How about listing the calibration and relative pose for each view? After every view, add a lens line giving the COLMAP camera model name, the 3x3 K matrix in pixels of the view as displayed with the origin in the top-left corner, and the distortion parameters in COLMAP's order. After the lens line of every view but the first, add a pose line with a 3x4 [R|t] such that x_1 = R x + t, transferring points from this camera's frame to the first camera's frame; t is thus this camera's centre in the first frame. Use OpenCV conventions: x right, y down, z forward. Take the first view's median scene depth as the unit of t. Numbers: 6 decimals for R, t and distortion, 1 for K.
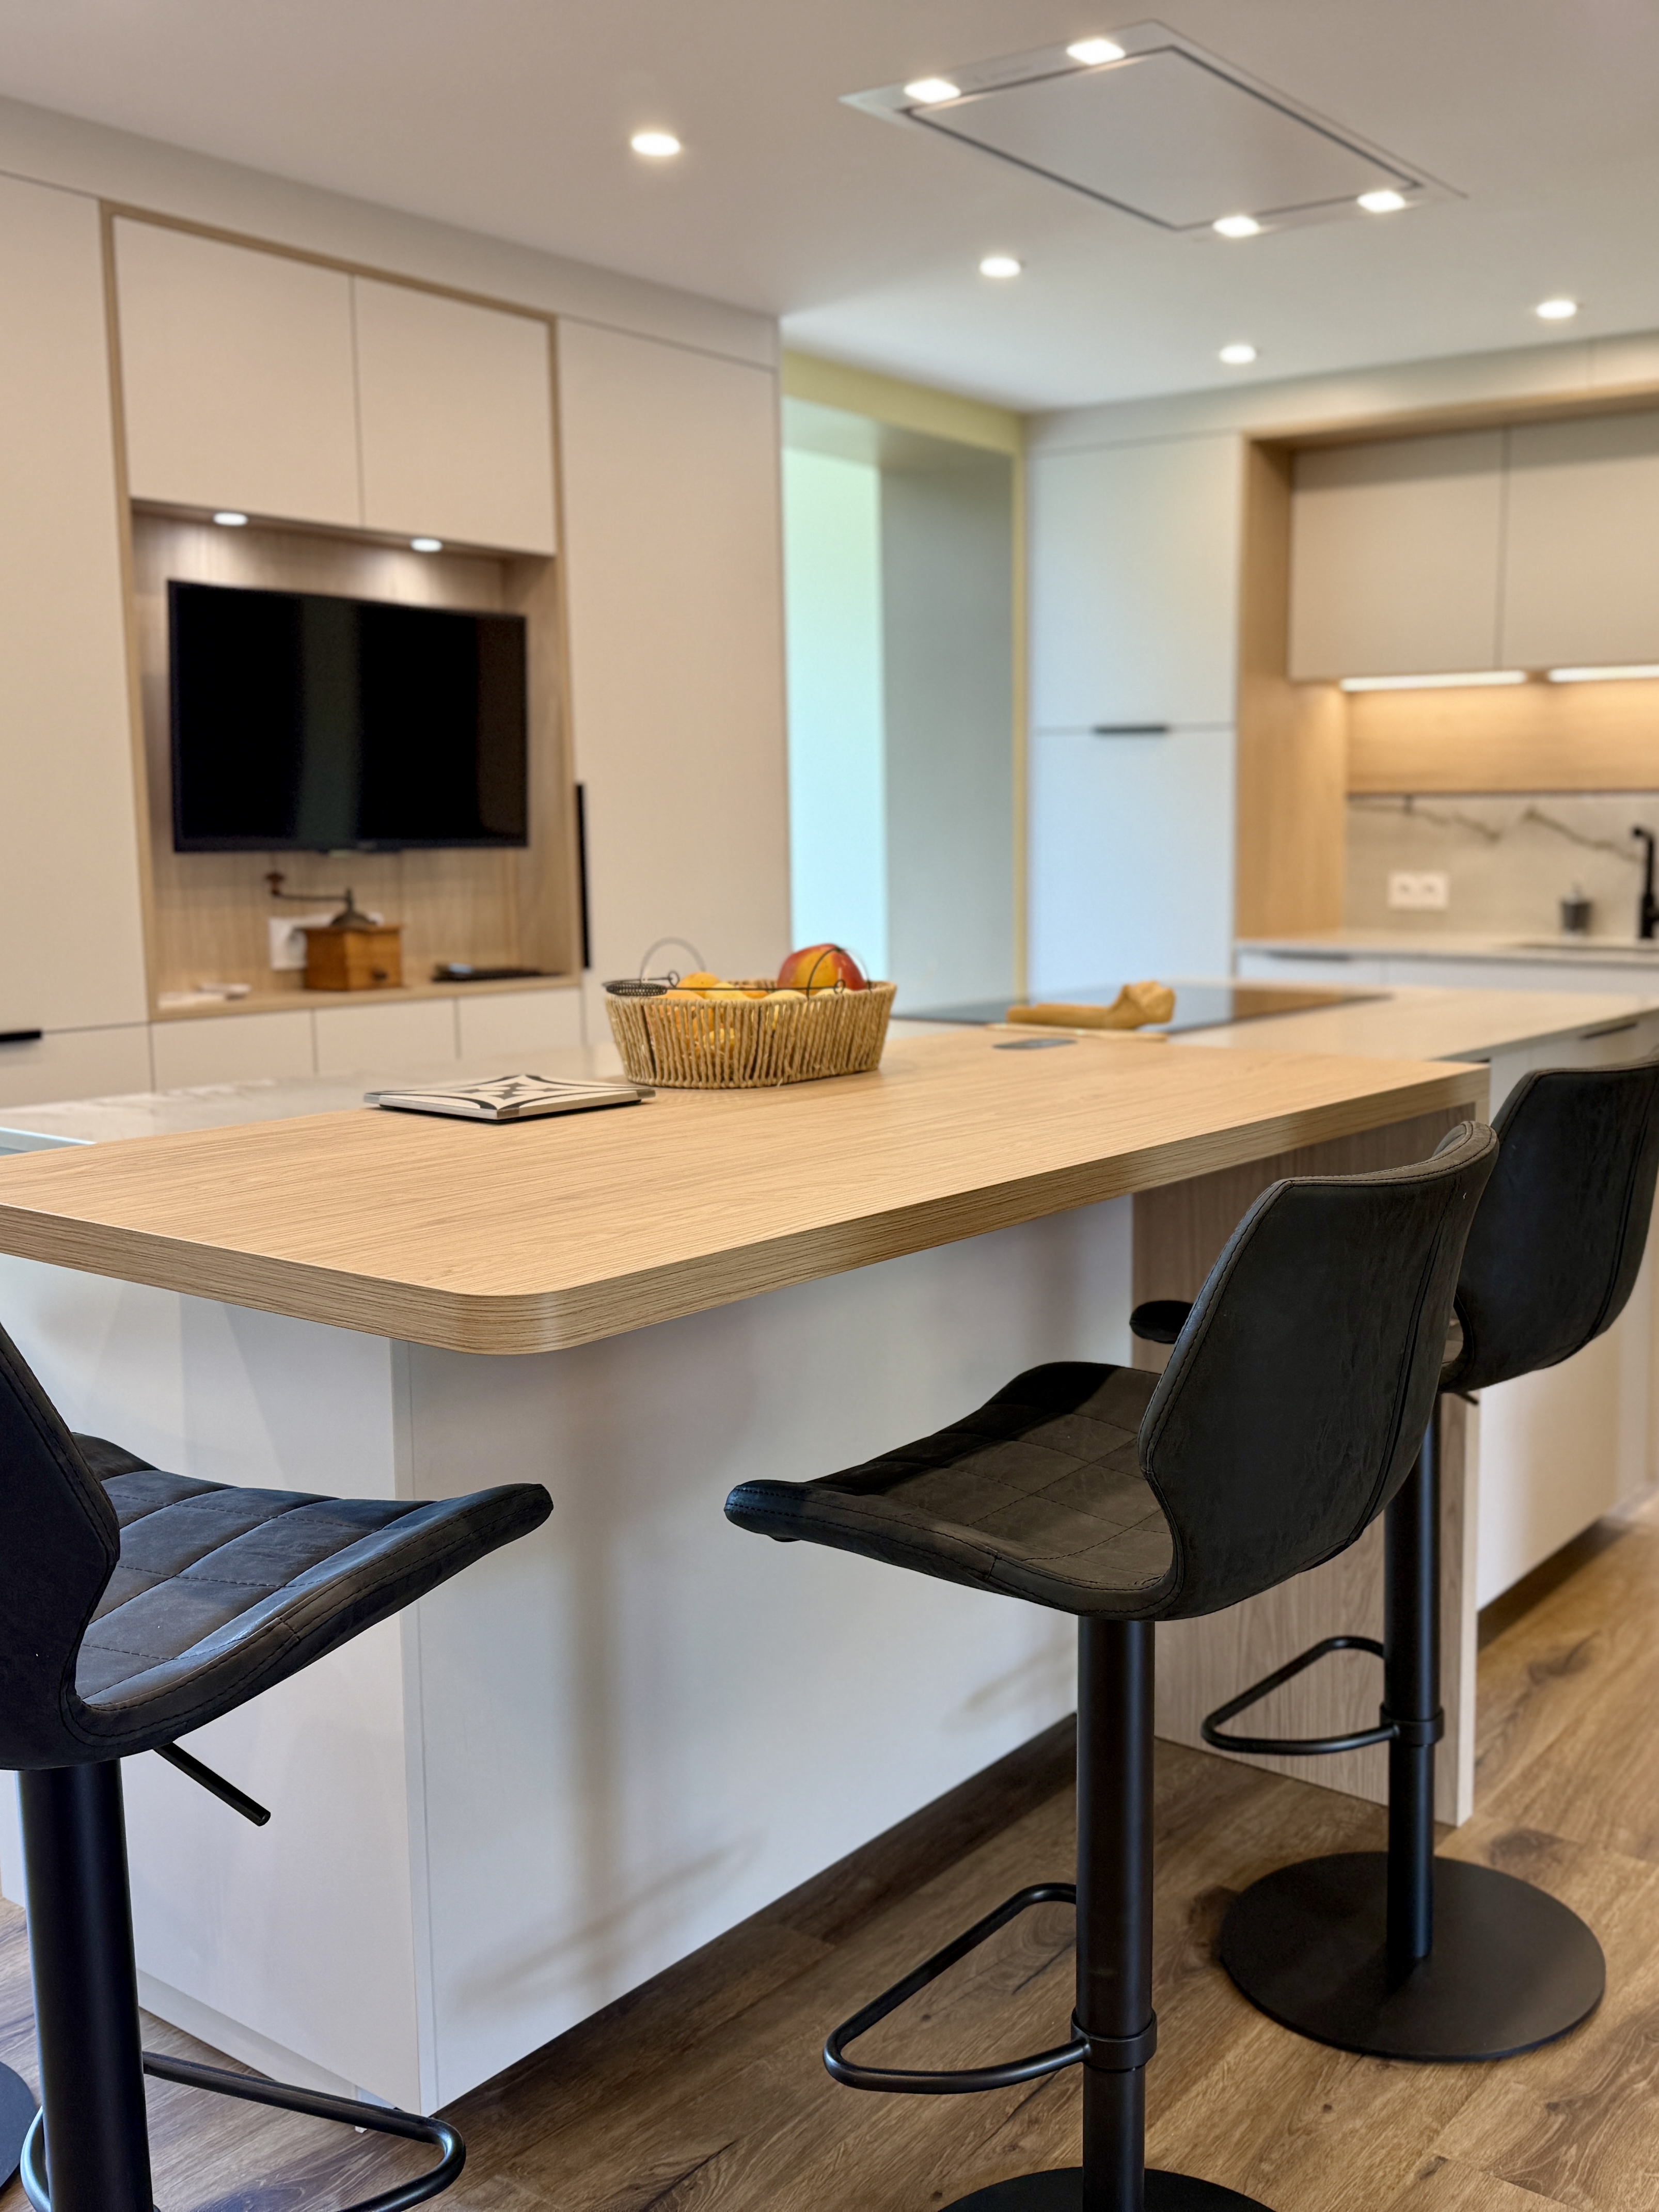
lens RADIAL K [[2095.3, 0, 947.2], [0, 2095.3, 1109.7], [0, 0, 1]] dist [0.143023, -0.288370]
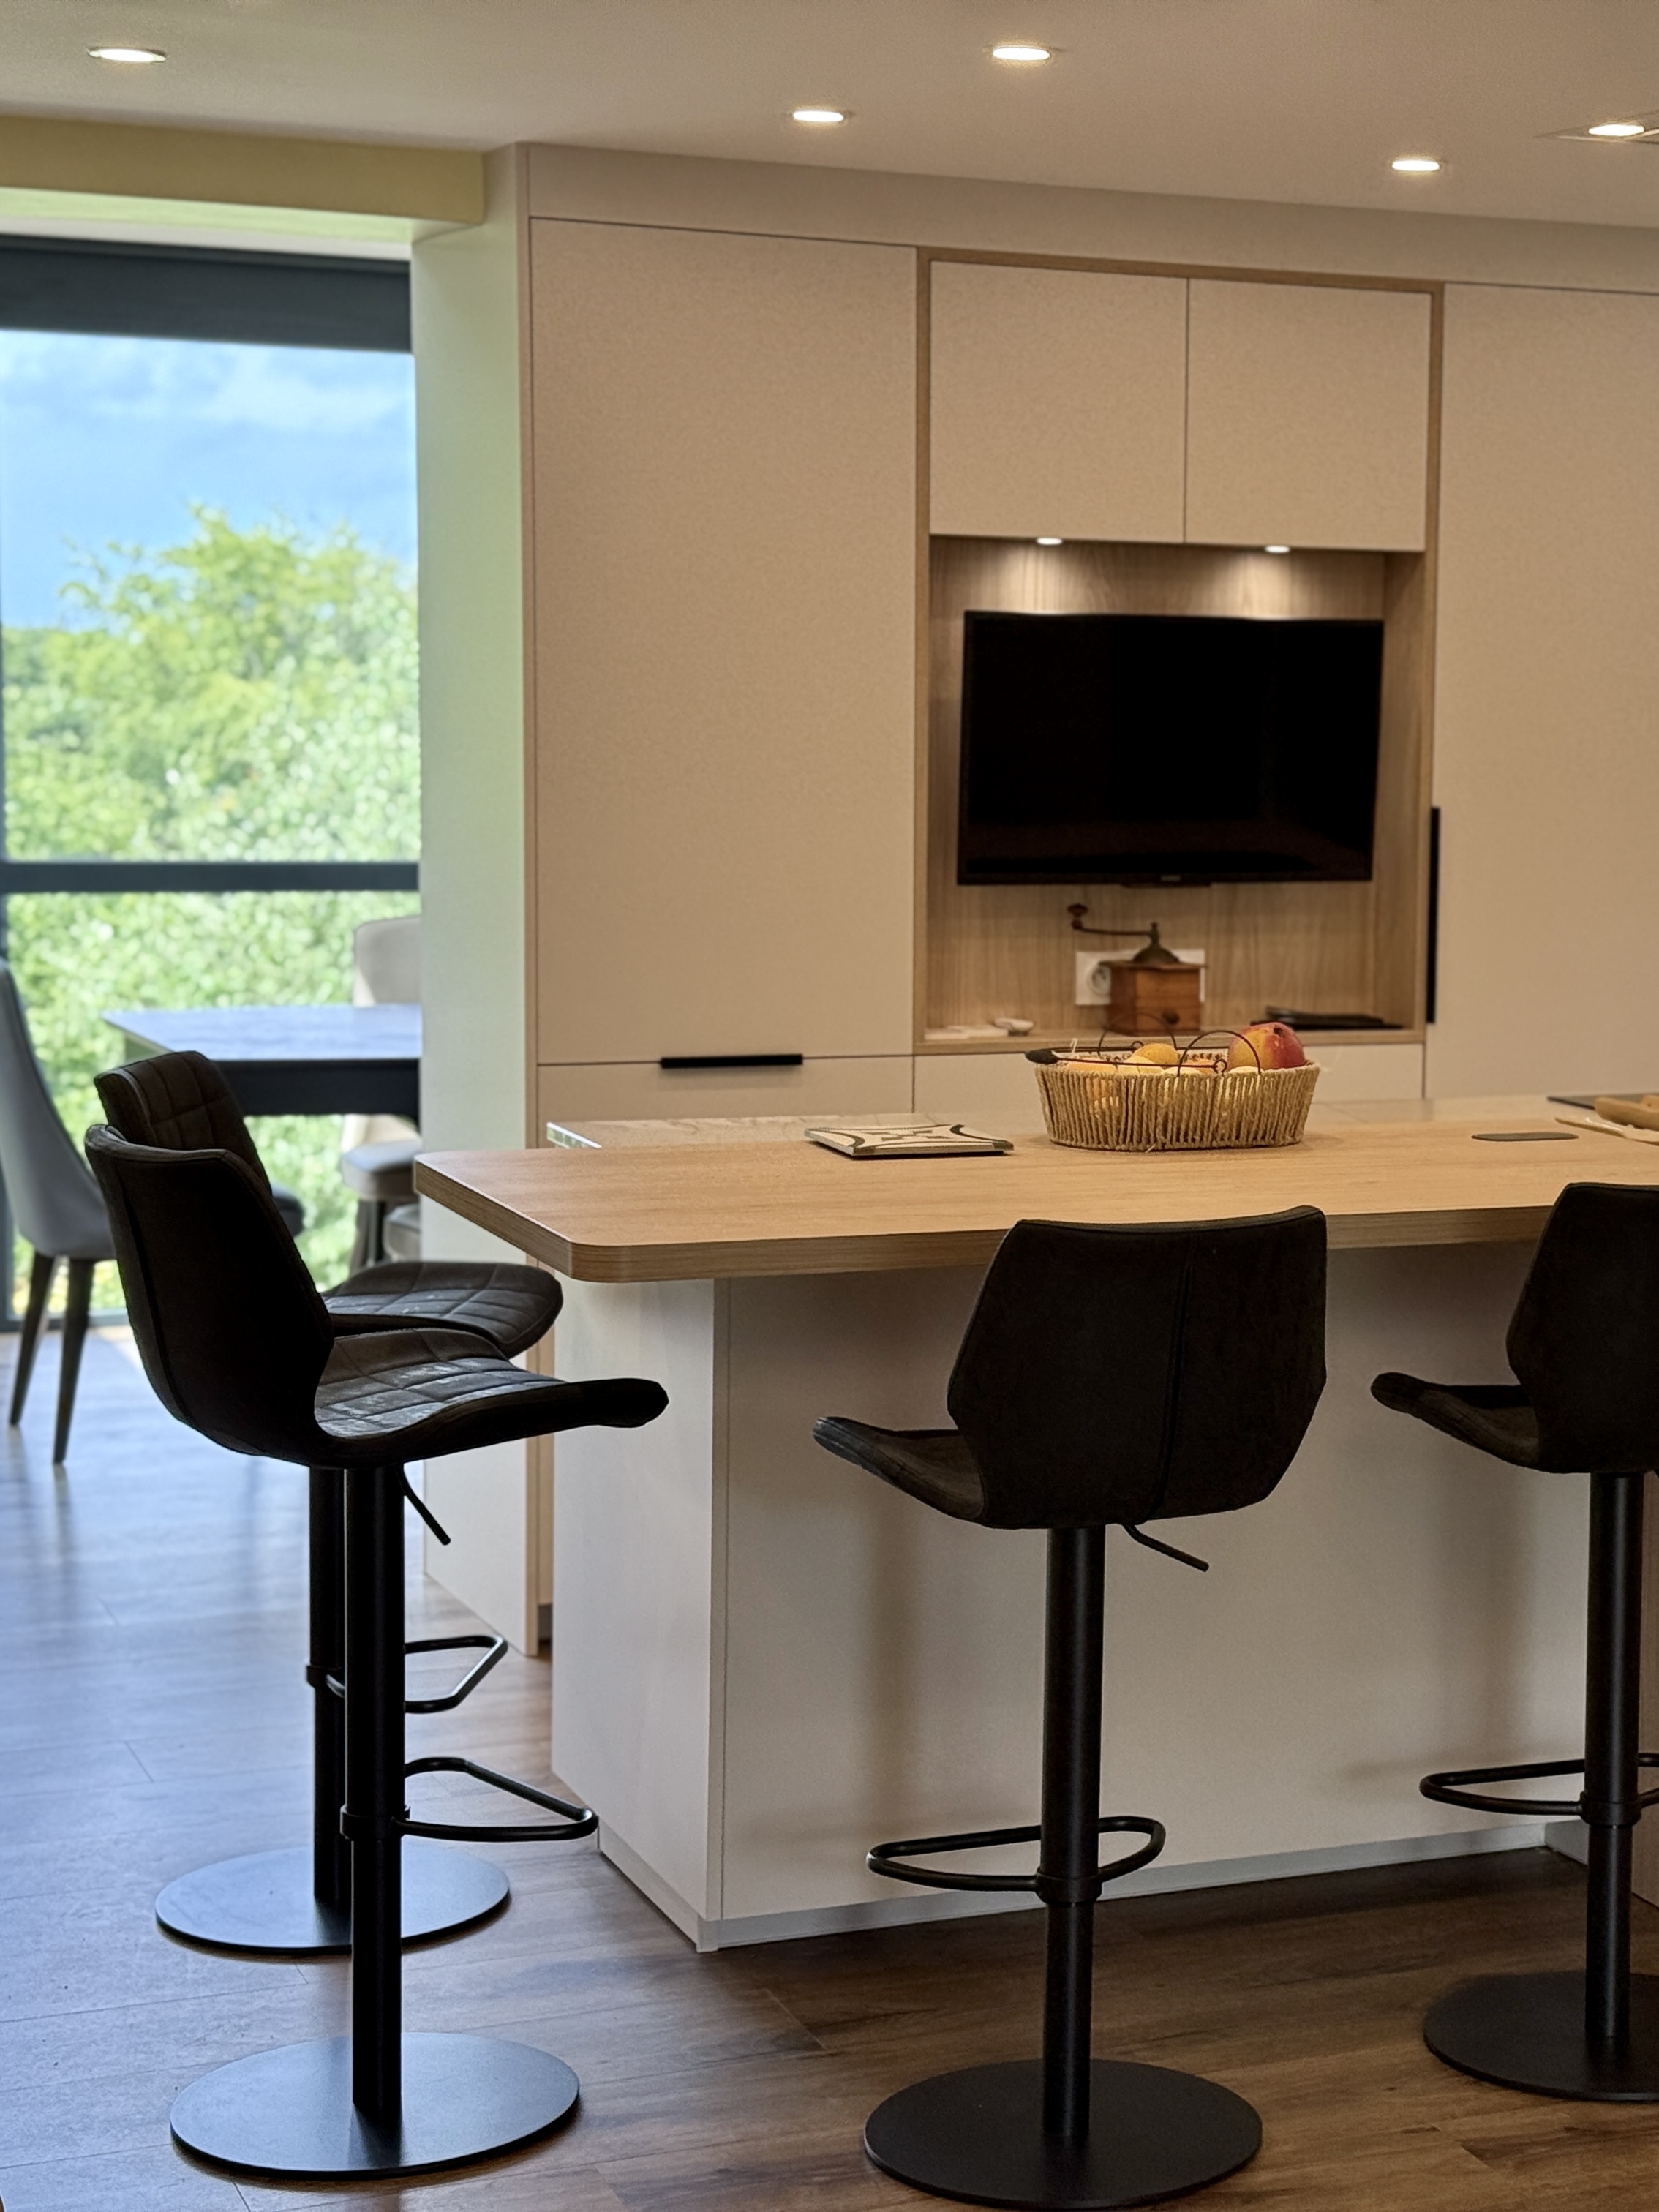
lens RADIAL K [[3219.7, 0, 829.5], [0, 3219.7, 1106.0], [0, 0, 1]] dist [0.184321, -0.042070]
pose [[0.855242, 0.074547, -0.512839, 0.328444], [-0.088737, 0.996050, -0.003196, -0.007644], [0.510575, 0.048241, 0.858479, -0.283762]]
